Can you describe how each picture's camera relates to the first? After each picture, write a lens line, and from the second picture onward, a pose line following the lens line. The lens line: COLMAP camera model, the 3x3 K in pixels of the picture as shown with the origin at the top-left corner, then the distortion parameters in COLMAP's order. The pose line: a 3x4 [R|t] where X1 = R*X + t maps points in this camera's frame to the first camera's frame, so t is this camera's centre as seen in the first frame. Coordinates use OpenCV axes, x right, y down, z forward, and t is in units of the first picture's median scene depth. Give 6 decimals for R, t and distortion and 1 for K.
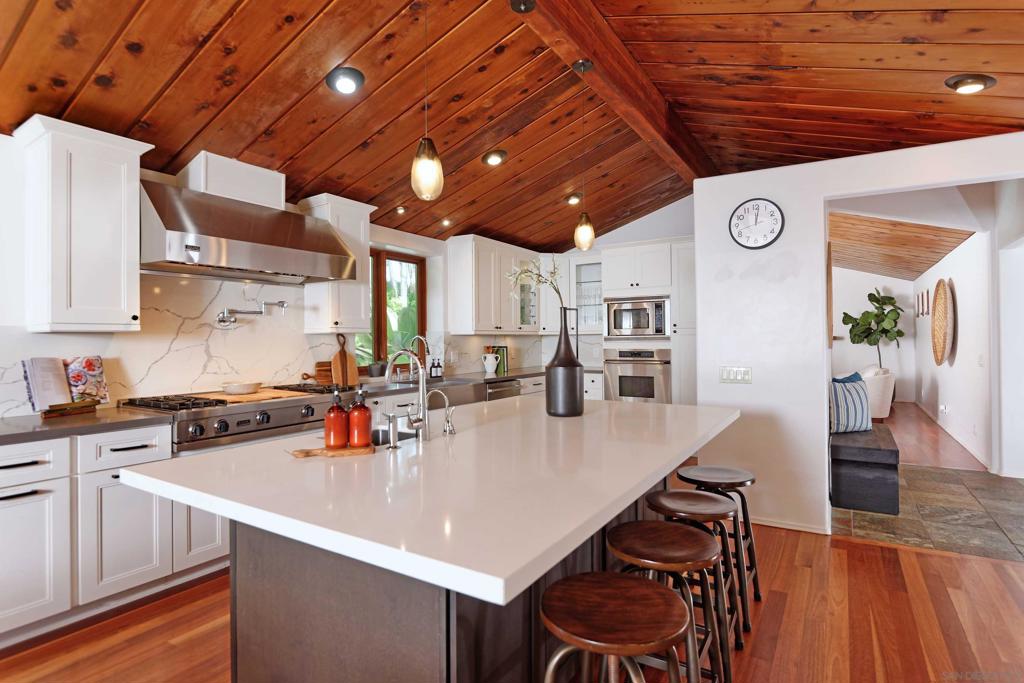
lens RADIAL K [[509.5, 0, 512.5], [0, 509.5, 336.0], [0, 0, 1]] dist [0.000649, -0.000024]
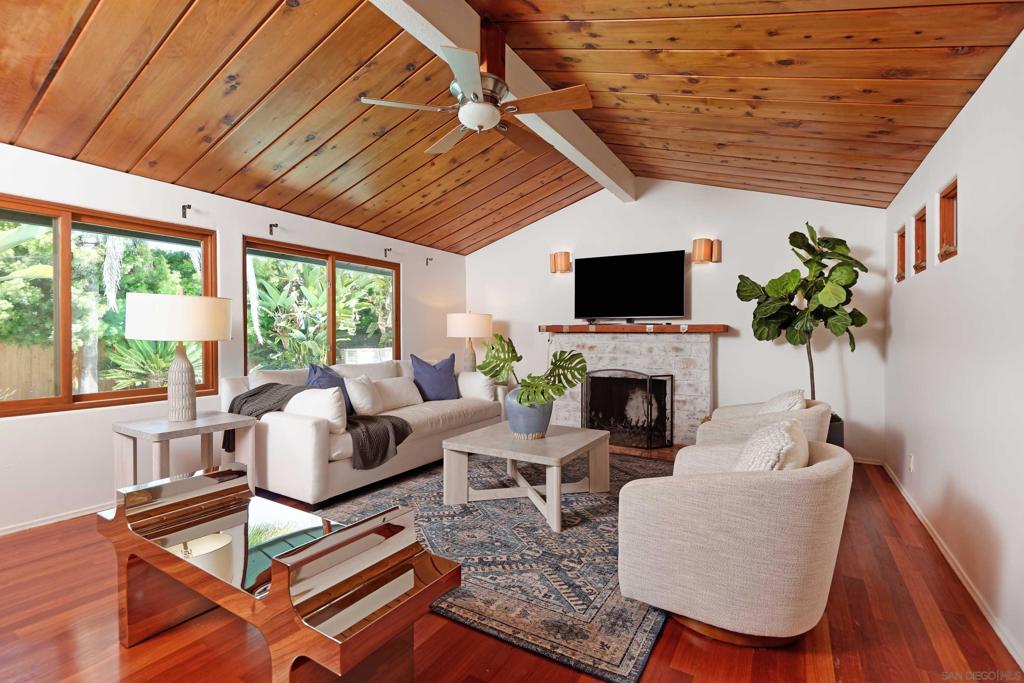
lens RADIAL K [[477.9, 0, 509.4], [0, 477.9, 342.9], [0, 0, 1]] dist [0.002856, 0.000165]
pose [[0.999253, -0.004937, 0.038338, 0.430667], [0.004646, 0.999960, 0.007677, 0.011787], [-0.038375, -0.007493, 0.999235, 0.580974]]
